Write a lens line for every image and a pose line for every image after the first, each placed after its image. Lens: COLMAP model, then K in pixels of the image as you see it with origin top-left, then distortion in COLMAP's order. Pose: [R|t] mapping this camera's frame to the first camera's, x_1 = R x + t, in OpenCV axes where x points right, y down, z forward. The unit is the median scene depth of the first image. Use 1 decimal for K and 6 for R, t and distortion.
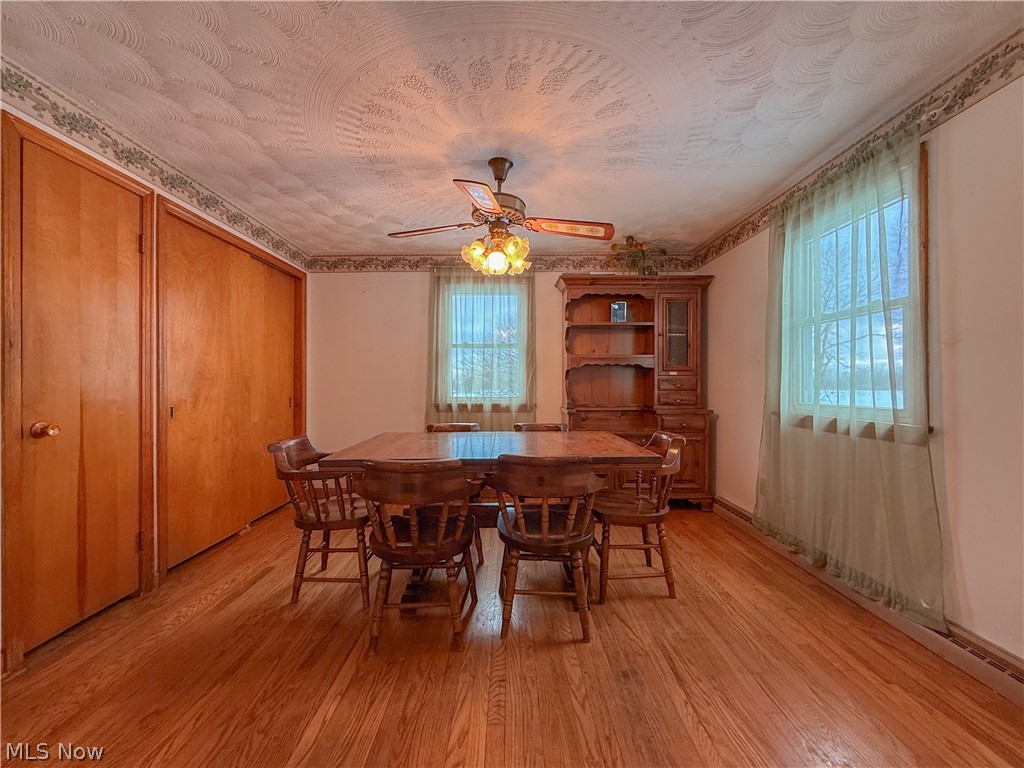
lens RADIAL K [[411.3, 0, 512.8], [0, 411.3, 382.6], [0, 0, 1]] dist [-0.001199, 0.000577]
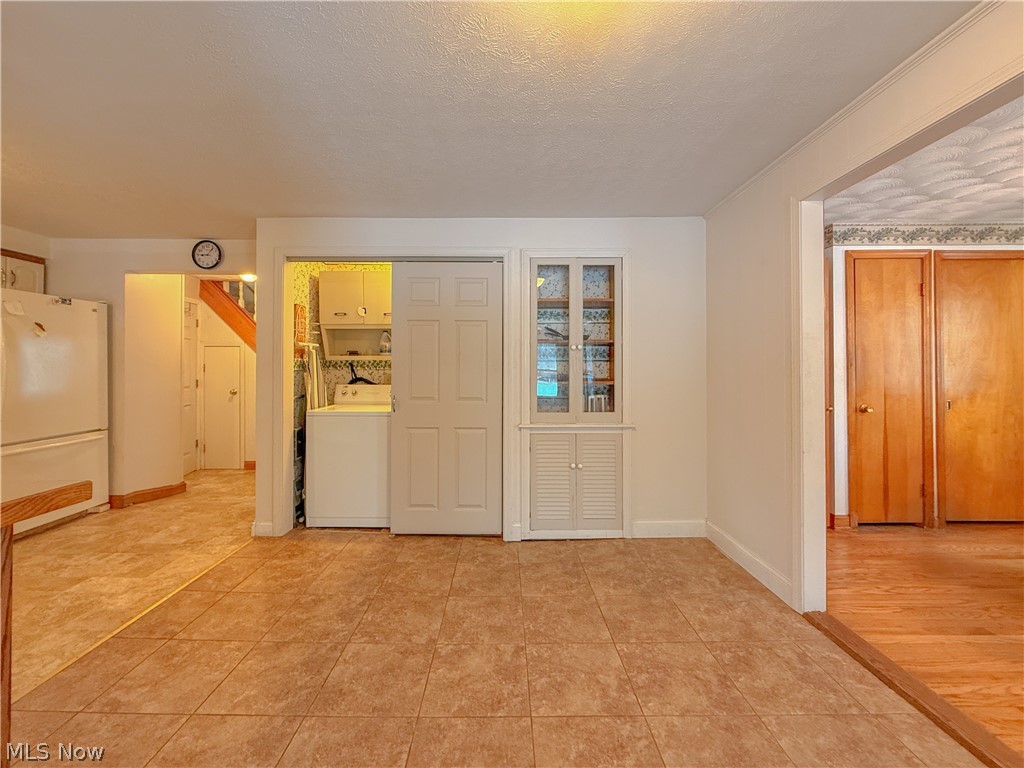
lens RADIAL K [[411.3, 0, 500.1], [0, 411.3, 364.3], [0, 0, 1]] dist [-0.001199, 0.000577]
pose [[-0.001836, -0.008013, -0.999966, 0.531332], [0.002224, 0.999965, -0.008017, -0.055016], [0.999996, -0.002239, -0.001818, -0.477212]]
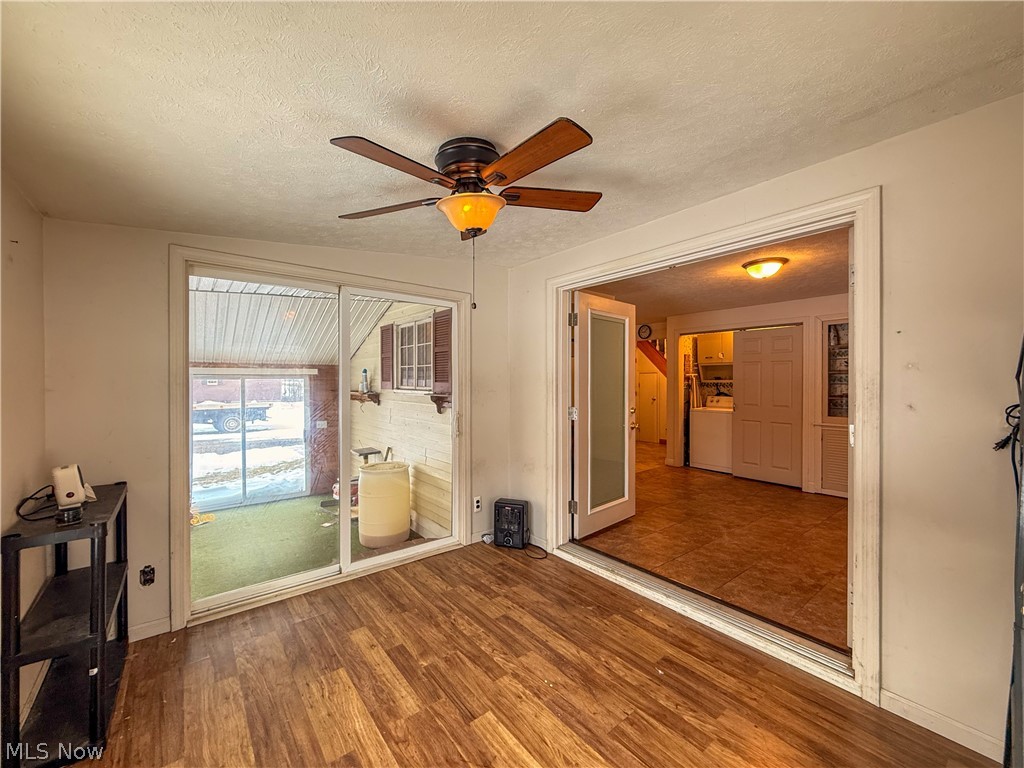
lens RADIAL K [[411.3, 0, 518.5], [0, 411.3, 380.9], [0, 0, 1]] dist [-0.001199, 0.000577]
pose [[-0.766772, -0.005254, -0.641898, 1.781166], [-0.004144, 0.999986, -0.003234, -0.081922], [0.641906, 0.000180, -0.766783, 0.233989]]
